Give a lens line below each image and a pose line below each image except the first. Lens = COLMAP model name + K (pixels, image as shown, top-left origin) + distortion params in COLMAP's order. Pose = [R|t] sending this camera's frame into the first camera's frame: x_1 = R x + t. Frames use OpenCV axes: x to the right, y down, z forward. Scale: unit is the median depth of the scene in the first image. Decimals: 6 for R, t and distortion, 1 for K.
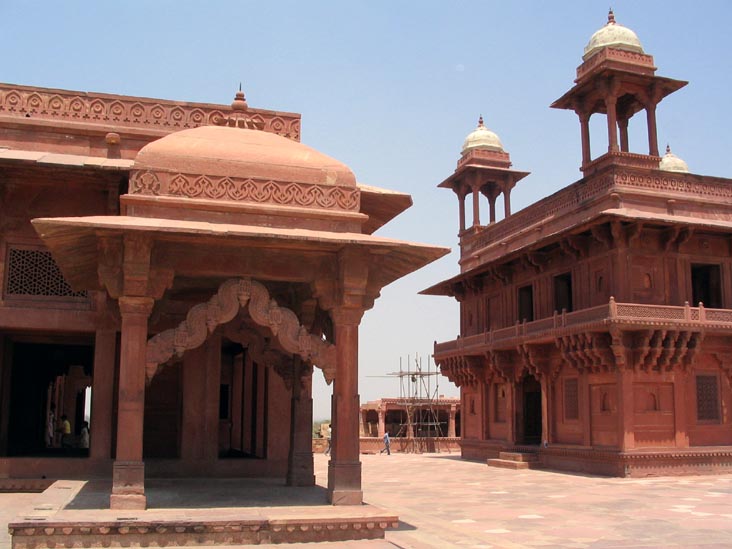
lens RADIAL K [[862.8, 0, 366.0], [0, 862.8, 274.5], [0, 0, 1]] dist [-0.187925, 0.248831]
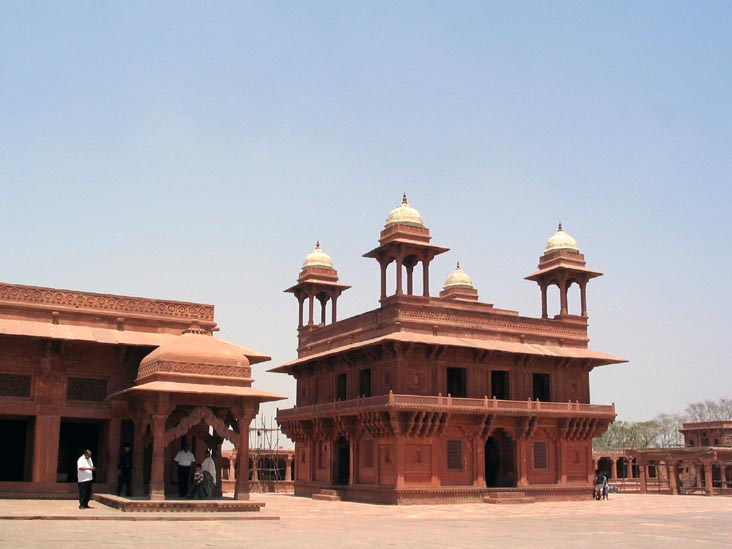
lens RADIAL K [[862.8, 0, 366.0], [0, 862.8, 274.5], [0, 0, 1]] dist [-0.187925, 0.248831]
pose [[0.982773, 0.043736, 0.179566, -0.049769], [-0.034028, 0.997806, -0.056793, -0.087471], [-0.181656, 0.049704, 0.982105, -0.523144]]
